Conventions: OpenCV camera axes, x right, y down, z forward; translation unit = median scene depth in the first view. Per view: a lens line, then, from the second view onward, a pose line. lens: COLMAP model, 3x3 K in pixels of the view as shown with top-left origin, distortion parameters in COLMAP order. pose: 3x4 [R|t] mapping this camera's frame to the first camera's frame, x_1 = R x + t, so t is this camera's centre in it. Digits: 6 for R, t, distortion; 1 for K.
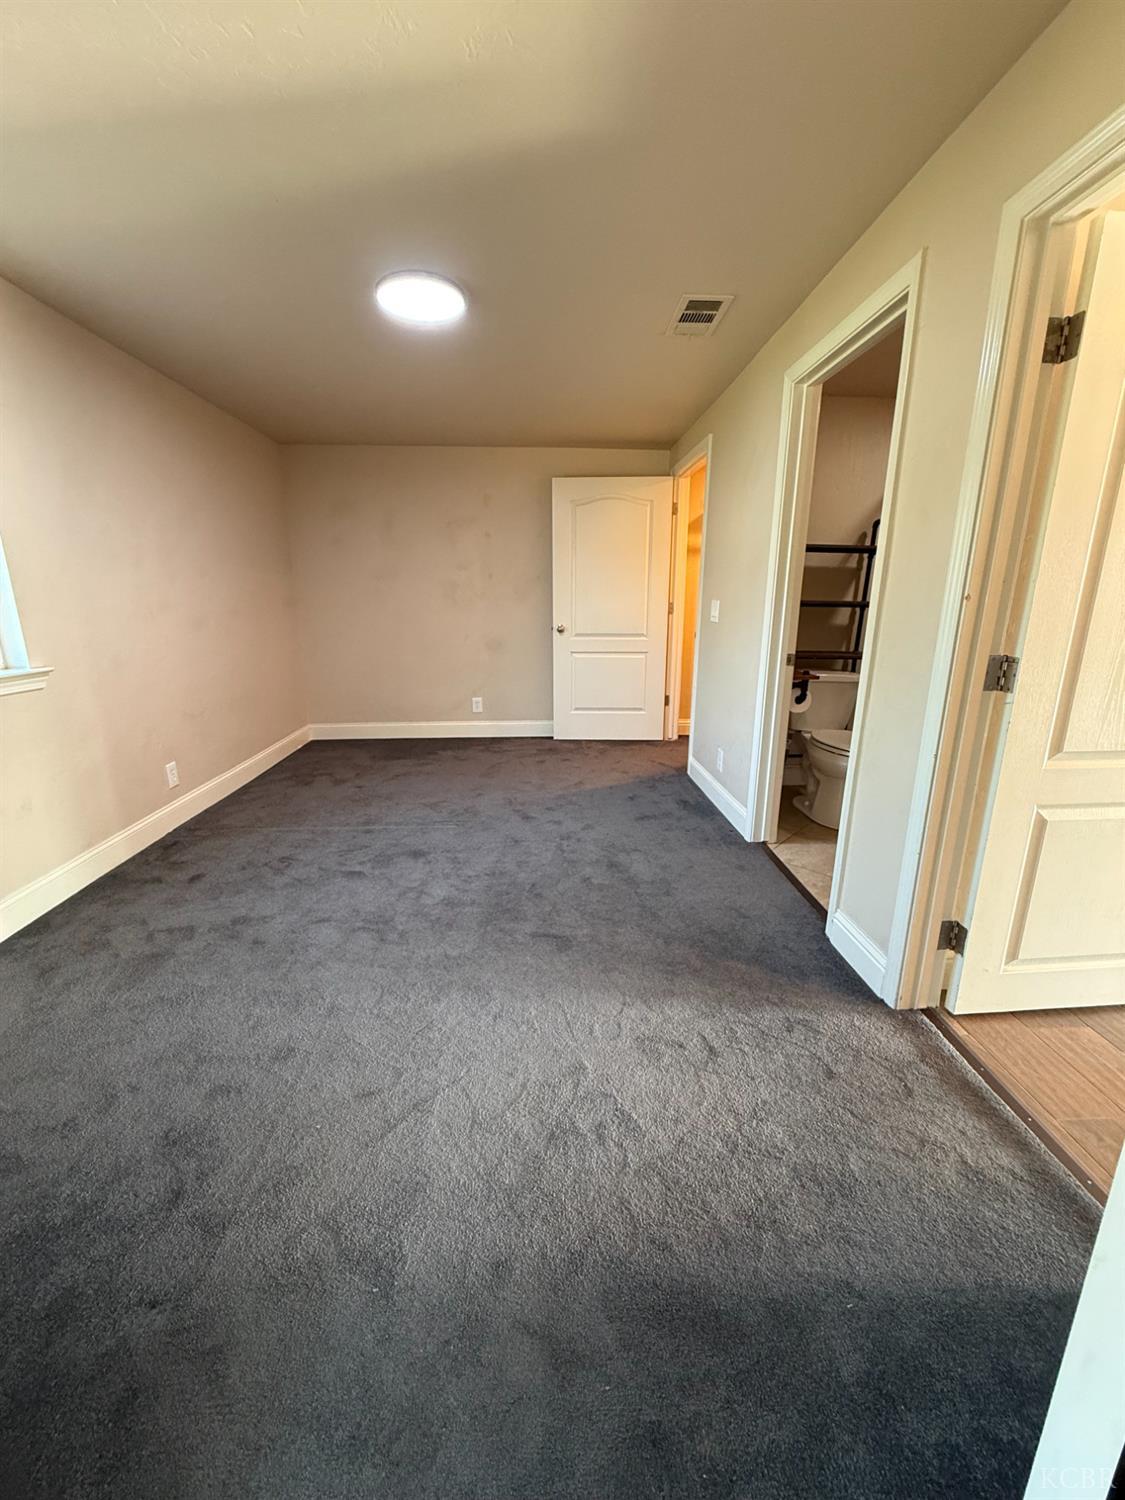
lens RADIAL K [[600.7, 0, 563.2], [0, 600.7, 750.4], [0, 0, 1]] dist [-0.002093, 0.000916]
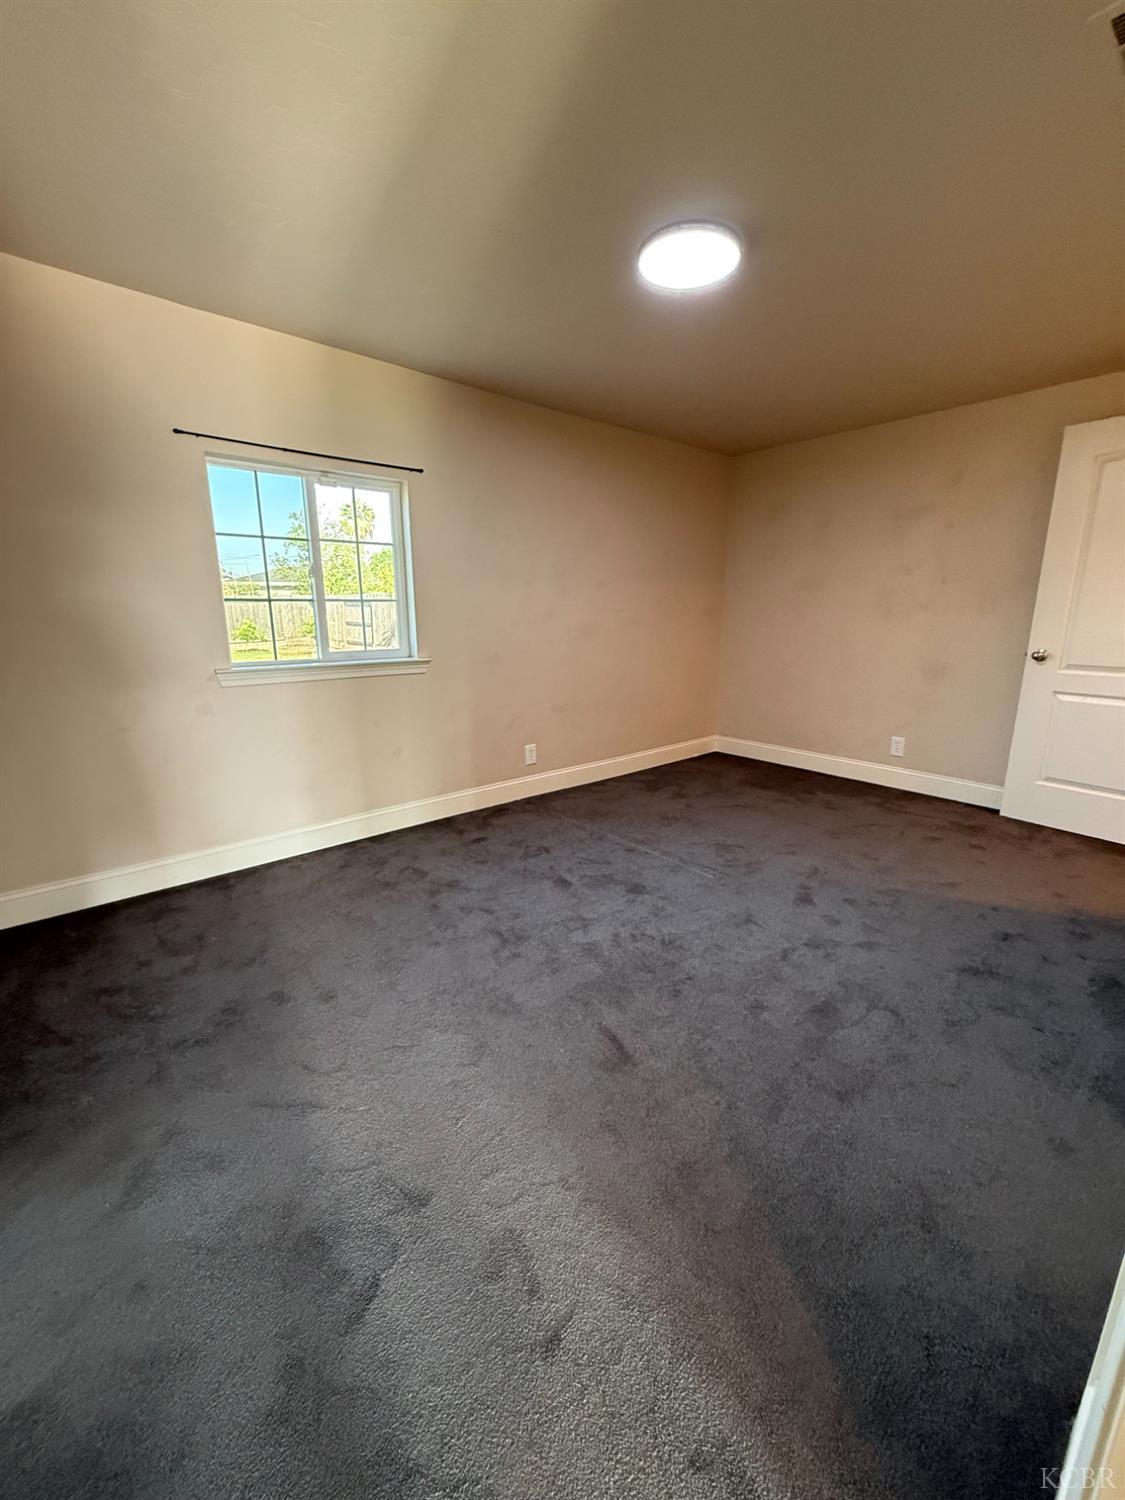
lens RADIAL K [[600.7, 0, 561.6], [0, 600.7, 751.0], [0, 0, 1]] dist [-0.002093, 0.000916]
pose [[0.605886, 0.182767, -0.774273, 0.307009], [-0.196906, 0.977422, 0.076637, -0.068135], [0.770799, 0.106026, 0.628194, 0.279524]]
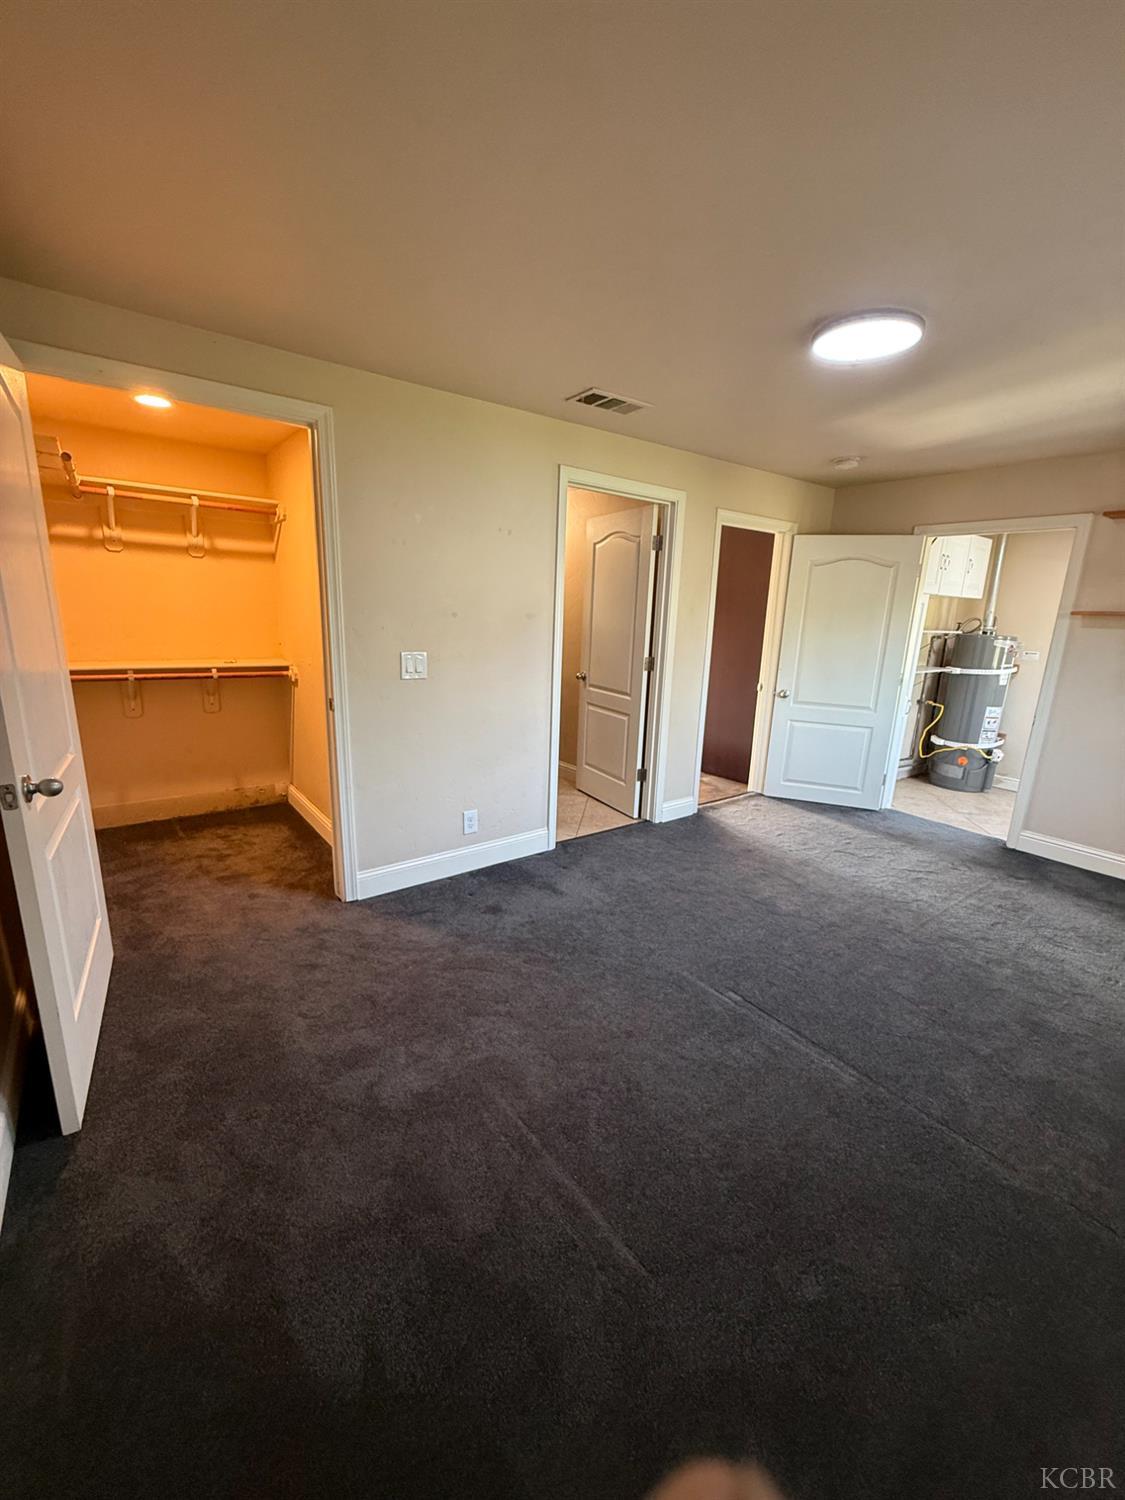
lens RADIAL K [[600.7, 0, 562.3], [0, 600.7, 750.4], [0, 0, 1]] dist [-0.002093, 0.000916]
pose [[-0.563065, -0.207119, 0.800037, -0.563137], [0.170424, 0.918174, 0.357647, -0.412479], [-0.808649, 0.337724, -0.481694, 1.373523]]
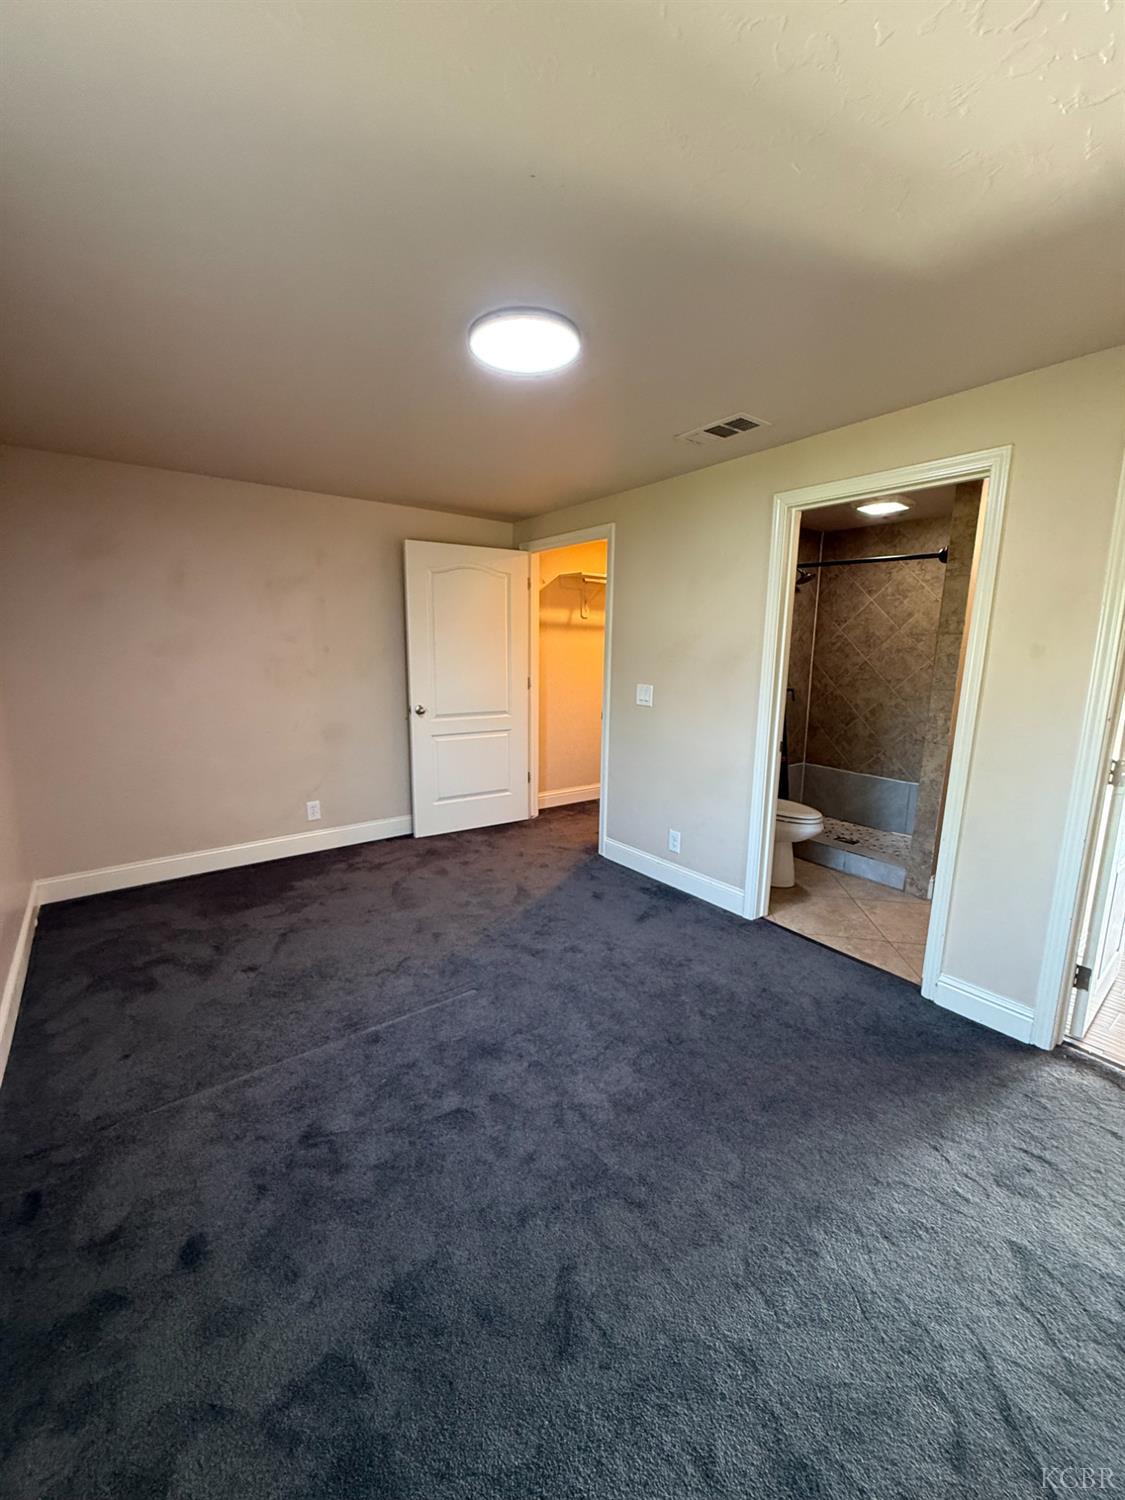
lens RADIAL K [[600.7, 0, 562.7], [0, 600.7, 750.0], [0, 0, 1]] dist [-0.002093, 0.000916]
pose [[0.826256, -0.089632, 0.556118, -0.473757], [0.128363, 0.991244, -0.030953, -0.137820], [-0.548474, 0.096960, 0.830527, 0.263030]]
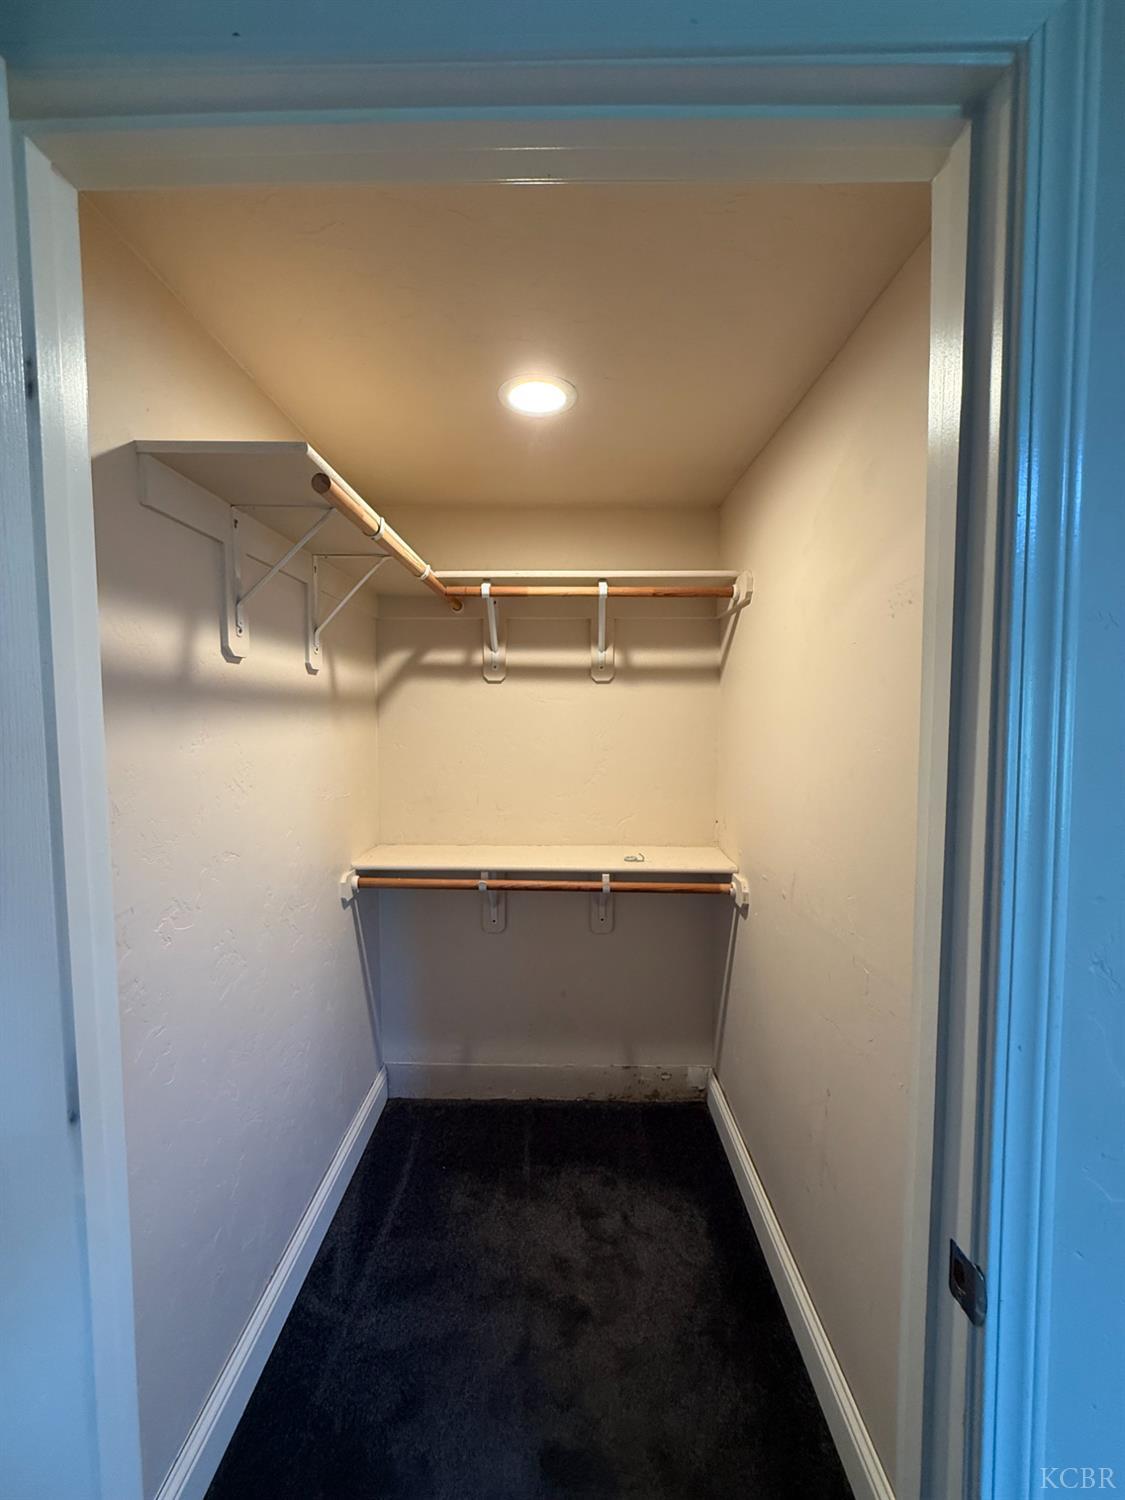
lens RADIAL K [[600.7, 0, 563.2], [0, 600.7, 749.0], [0, 0, 1]] dist [-0.002093, 0.000916]
pose [[0.049812, -0.060718, 0.996911, 0.081117], [0.247665, 0.967726, 0.046566, -0.427973], [-0.967564, 0.244581, 0.063242, 1.284039]]
